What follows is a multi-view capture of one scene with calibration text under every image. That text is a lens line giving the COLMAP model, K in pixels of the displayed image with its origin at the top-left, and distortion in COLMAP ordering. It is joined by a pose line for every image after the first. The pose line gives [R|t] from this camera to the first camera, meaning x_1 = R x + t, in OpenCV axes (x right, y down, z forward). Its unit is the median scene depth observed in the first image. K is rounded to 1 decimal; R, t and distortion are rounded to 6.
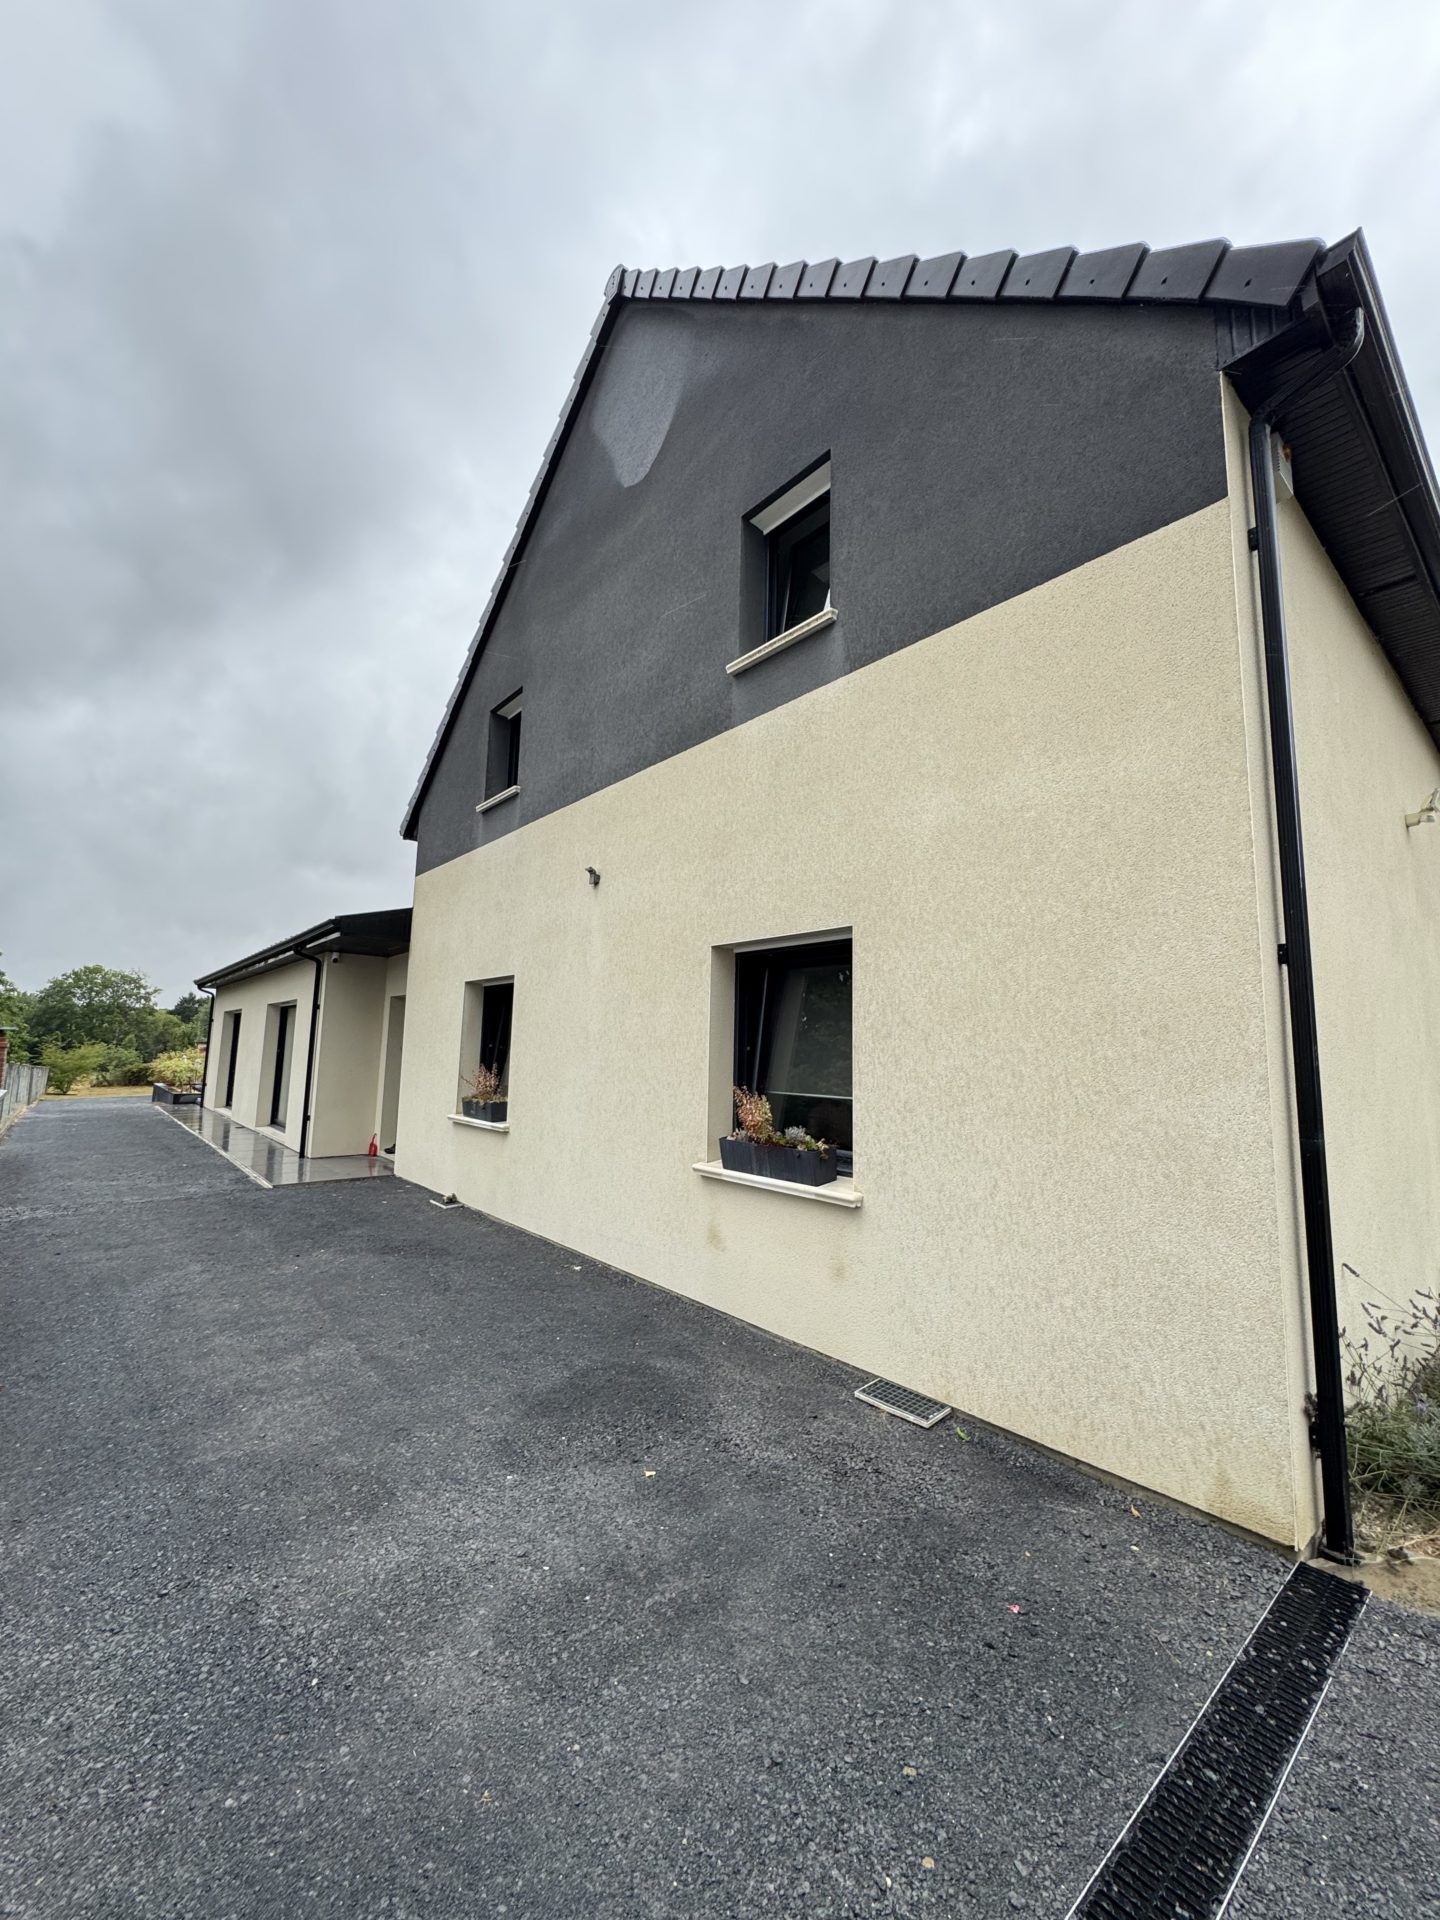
lens RADIAL K [[766.1, 0, 720.0], [0, 766.1, 960.0], [0, 0, 1]] dist [-0.003111, -0.000821]
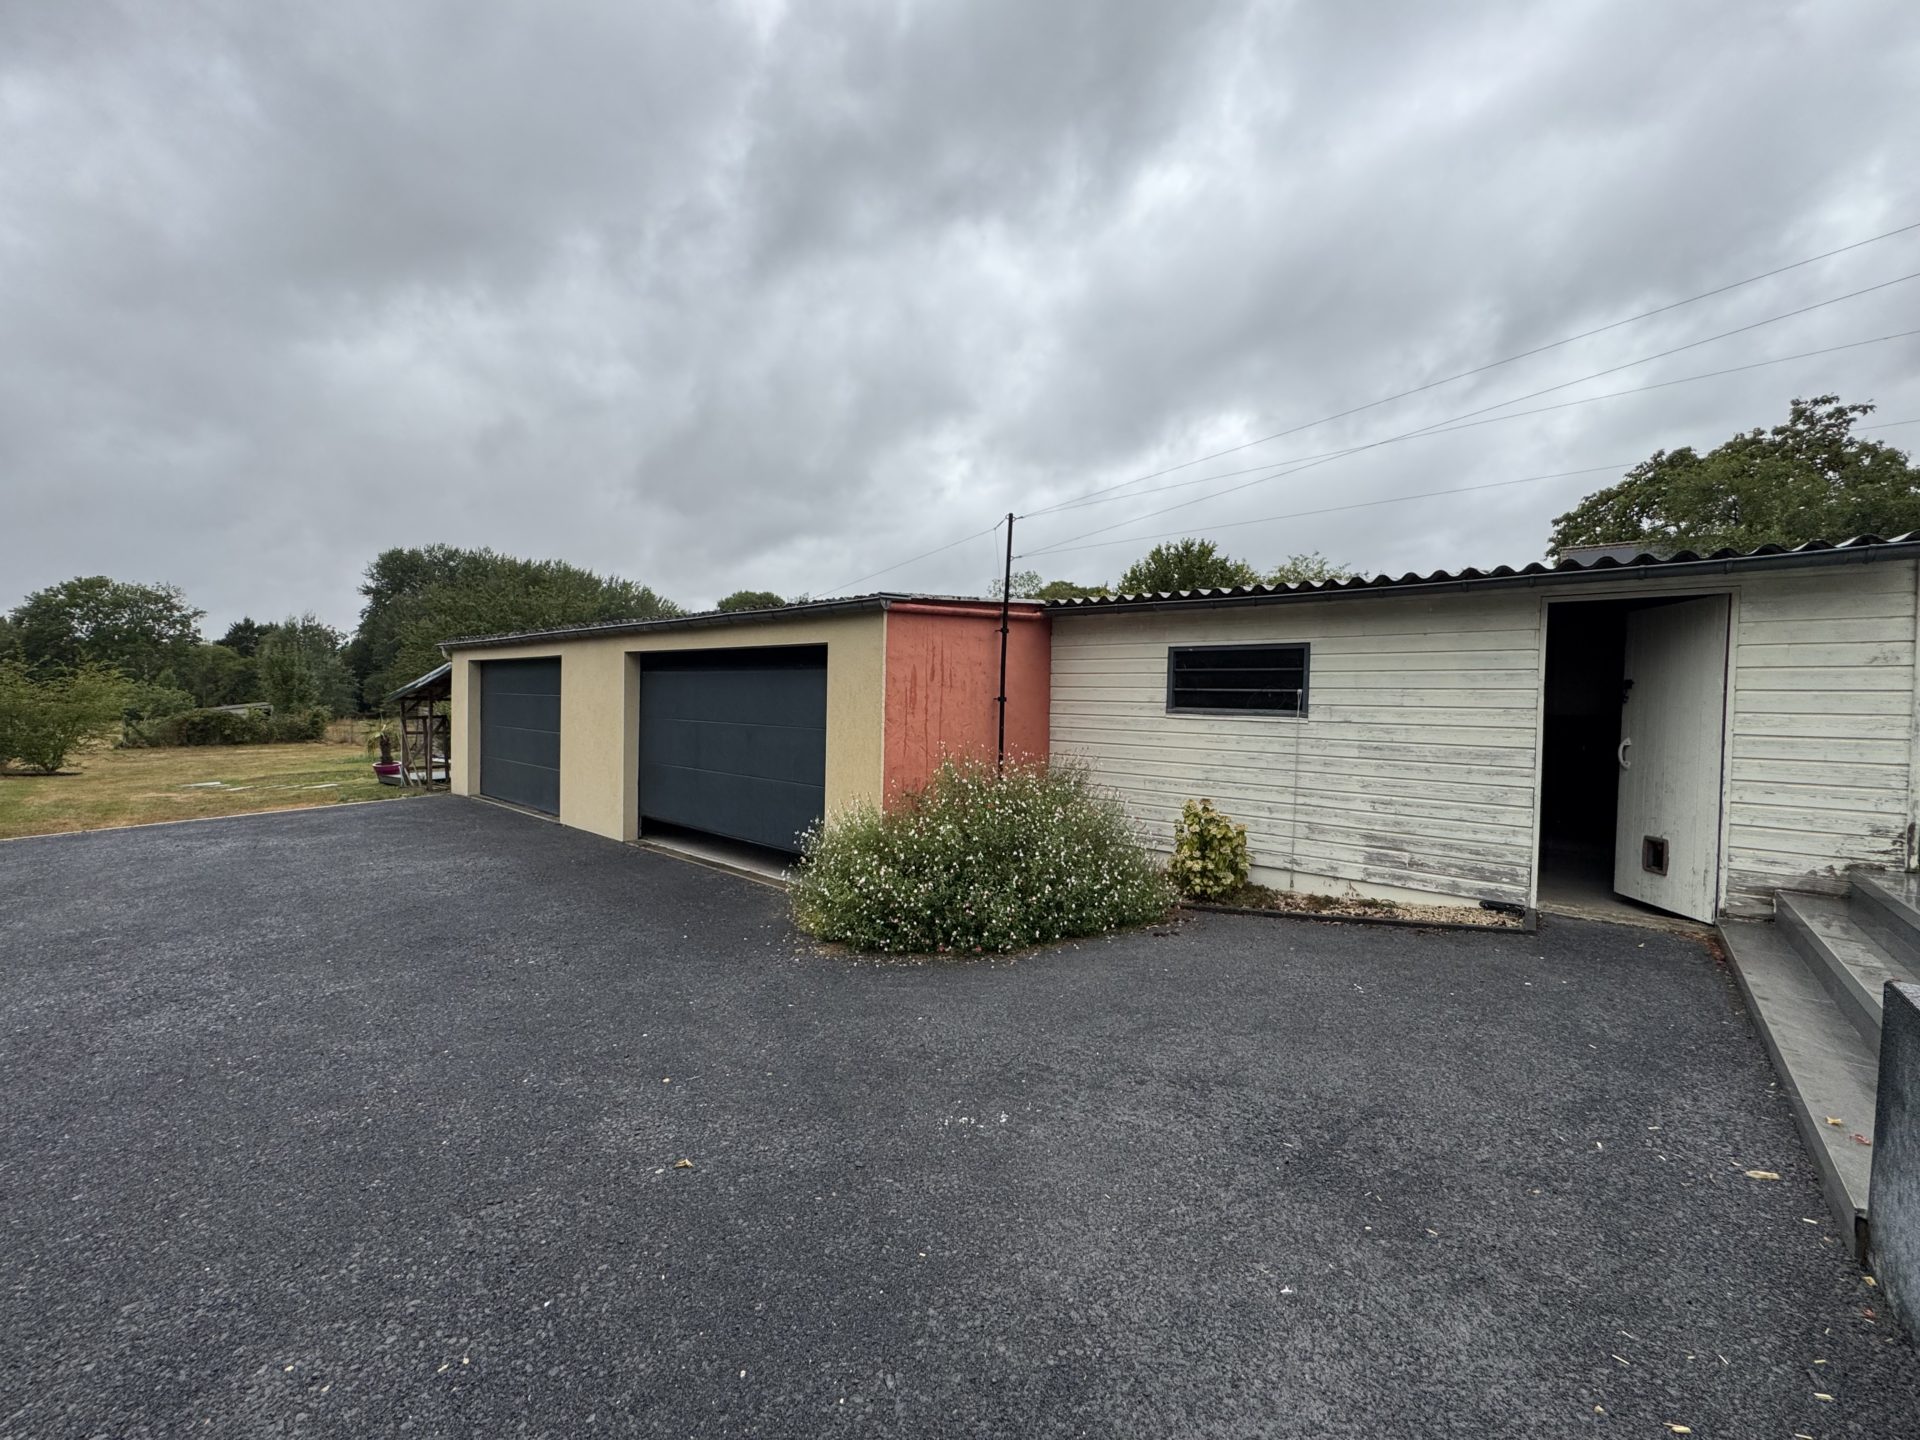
lens RADIAL K [[759.6, 0, 960.0], [0, 759.6, 720.0], [0, 0, 1]] dist [-0.000940, 0.000194]
pose [[0.987828, -0.006413, 0.155419, -0.107562], [-0.017452, 0.988272, 0.151702, 0.017805], [-0.154570, -0.152568, 0.976131, 0.131709]]
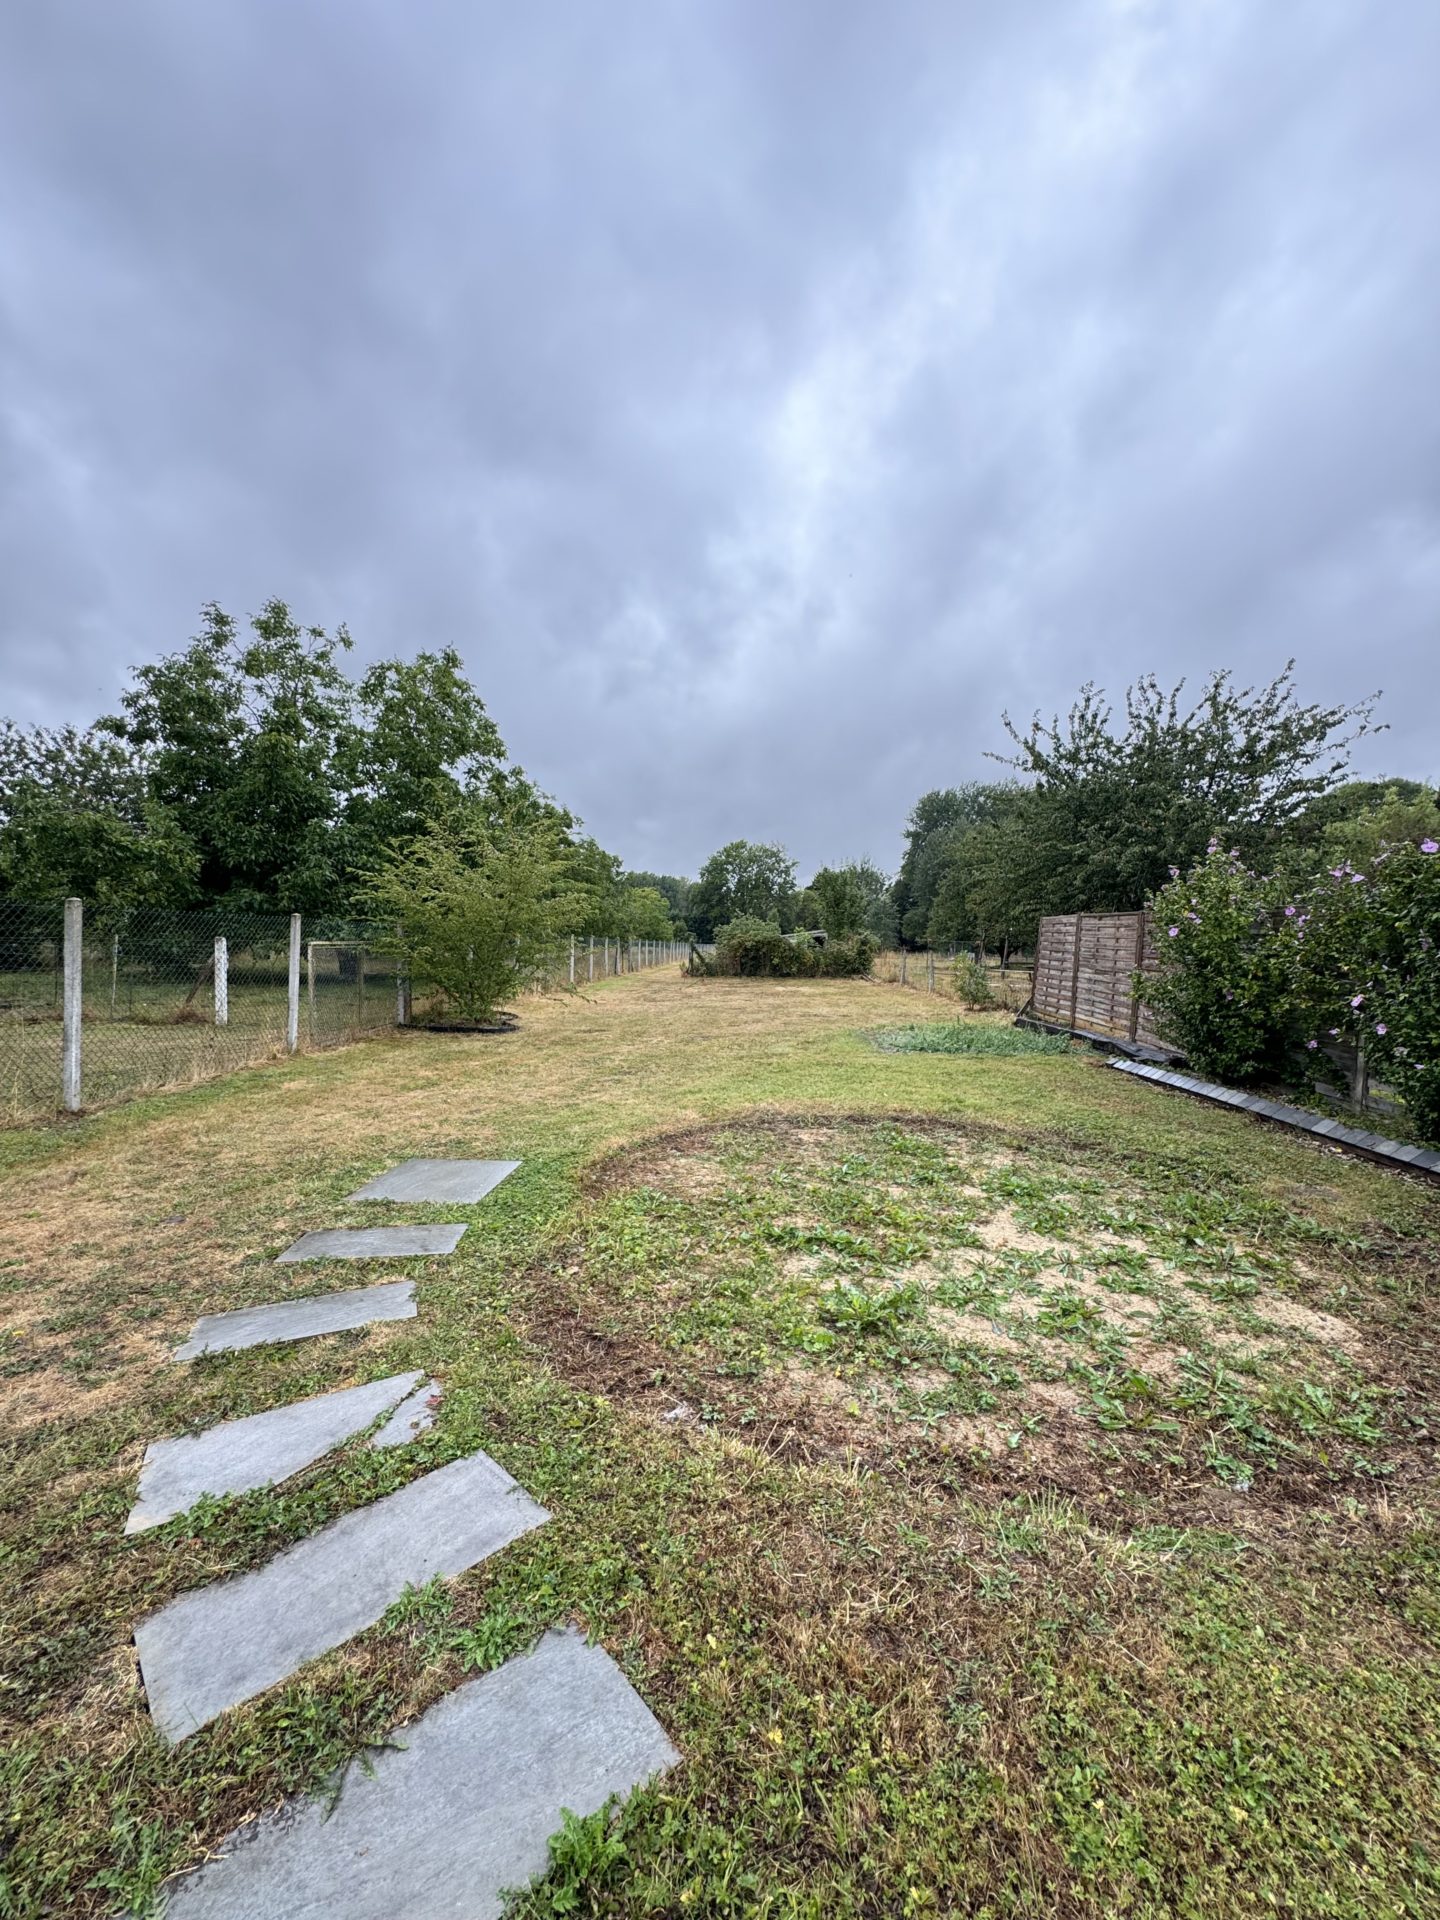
lens RADIAL K [[766.1, 0, 720.0], [0, 766.1, 960.0], [0, 0, 1]] dist [-0.003111, -0.000821]
pose [[0.739376, 0.024863, -0.672834, -0.179231], [0.076349, 0.989776, 0.120476, 0.037235], [0.668950, -0.140447, 0.729918, 0.249772]]
